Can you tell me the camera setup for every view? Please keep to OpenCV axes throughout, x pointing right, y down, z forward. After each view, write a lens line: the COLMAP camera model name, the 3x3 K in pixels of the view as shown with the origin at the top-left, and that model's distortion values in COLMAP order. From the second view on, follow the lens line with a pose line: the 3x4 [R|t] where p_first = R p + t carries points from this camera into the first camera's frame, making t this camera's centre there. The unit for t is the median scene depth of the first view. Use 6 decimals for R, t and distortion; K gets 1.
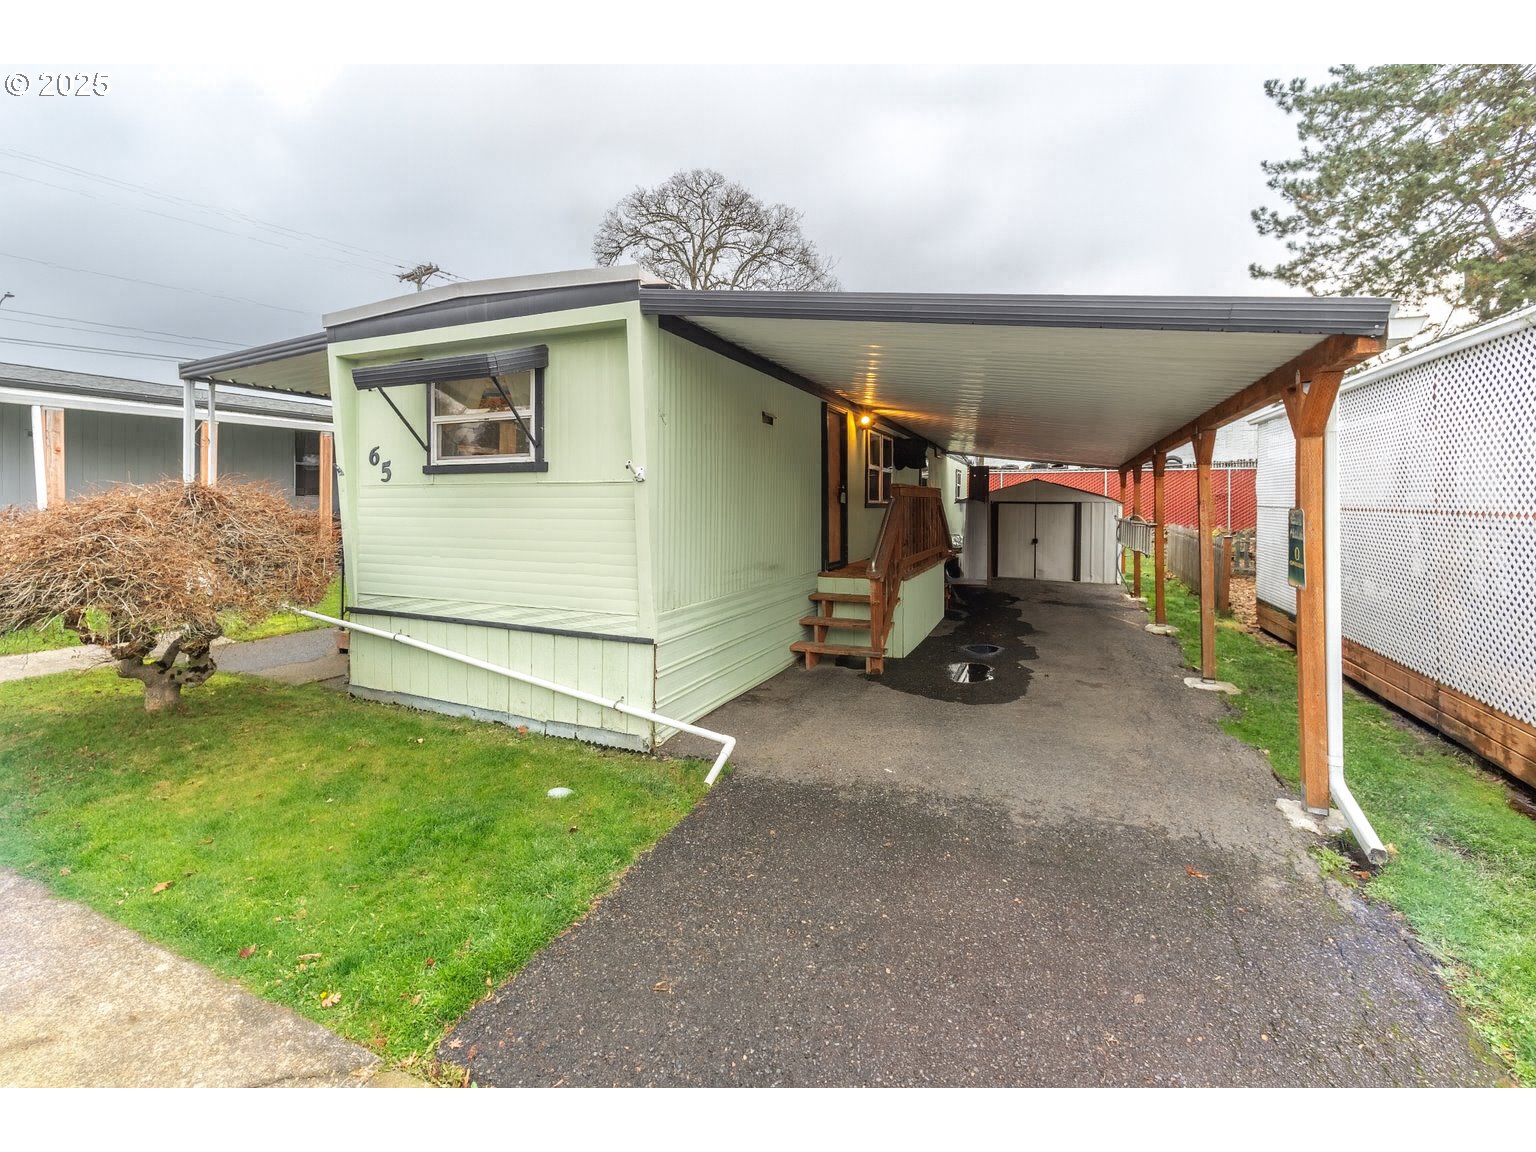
lens RADIAL K [[633.8, 0, 770.7], [0, 633.8, 519.2], [0, 0, 1]] dist [0.006194, 0.000315]
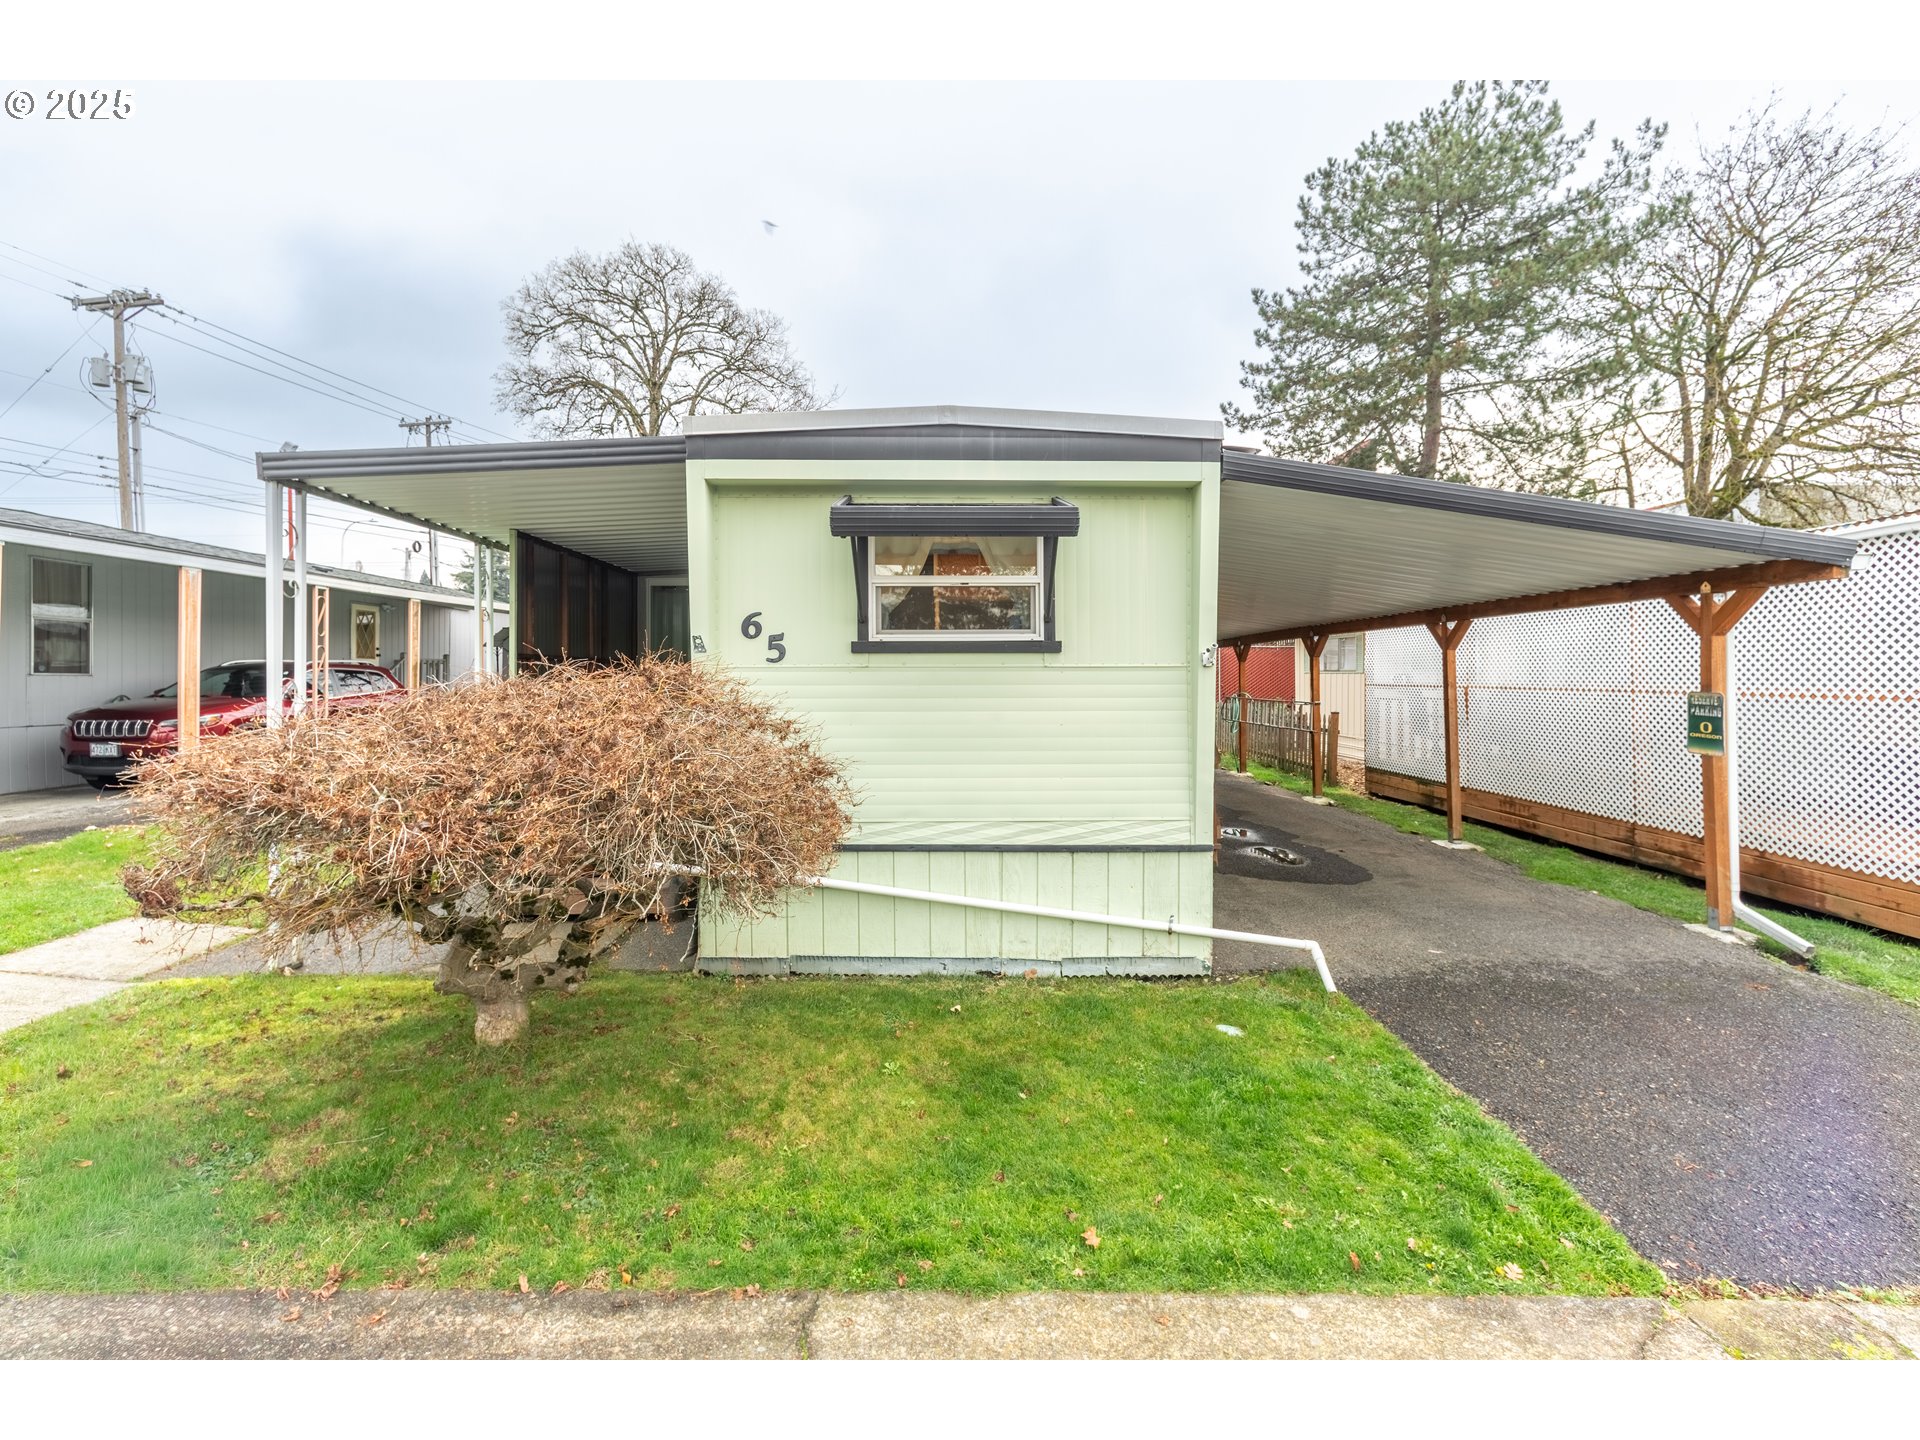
lens RADIAL K [[751.2, 0, 971.6], [0, 751.2, 688.9], [0, 0, 1]] dist [0.007689, 0.000258]
pose [[0.915137, -0.009264, 0.403037, -0.777162], [0.014077, 0.999861, -0.008980, -0.019321], [-0.402898, 0.013892, 0.915139, 0.149129]]
